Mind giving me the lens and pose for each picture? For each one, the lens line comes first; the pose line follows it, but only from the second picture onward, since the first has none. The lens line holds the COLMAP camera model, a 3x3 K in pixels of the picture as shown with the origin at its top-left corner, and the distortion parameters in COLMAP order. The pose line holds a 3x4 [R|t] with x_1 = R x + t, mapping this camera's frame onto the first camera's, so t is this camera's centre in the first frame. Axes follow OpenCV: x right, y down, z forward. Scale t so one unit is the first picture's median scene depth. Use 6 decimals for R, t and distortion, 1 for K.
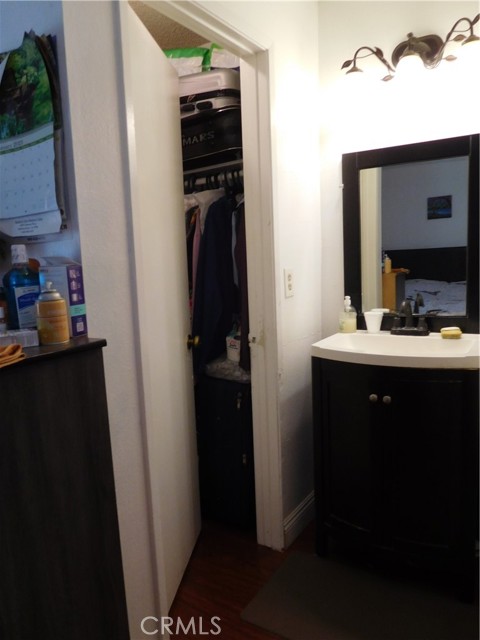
lens RADIAL K [[479.1, 0, 241.1], [0, 479.1, 321.9], [0, 0, 1]] dist [-0.014396, 0.002076]
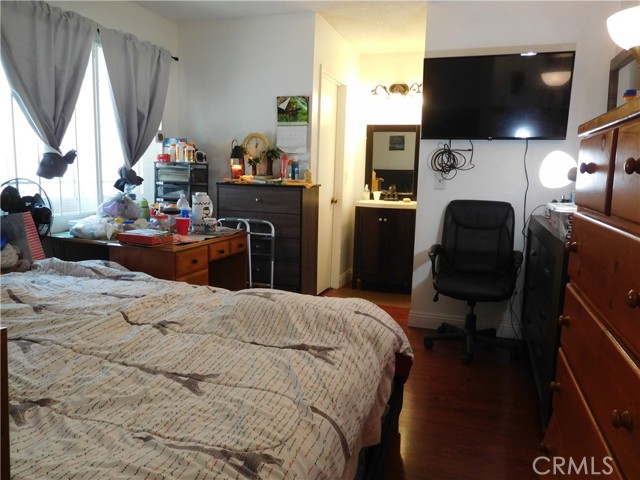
lens RADIAL K [[479.1, 0, 318.4], [0, 479.1, 243.9], [0, 0, 1]] dist [-0.014396, 0.002076]
pose [[0.967234, 0.035139, 0.251443, -0.654932], [-0.038712, 0.999207, 0.009276, 0.247249], [-0.250918, -0.018706, 0.967828, -1.366292]]
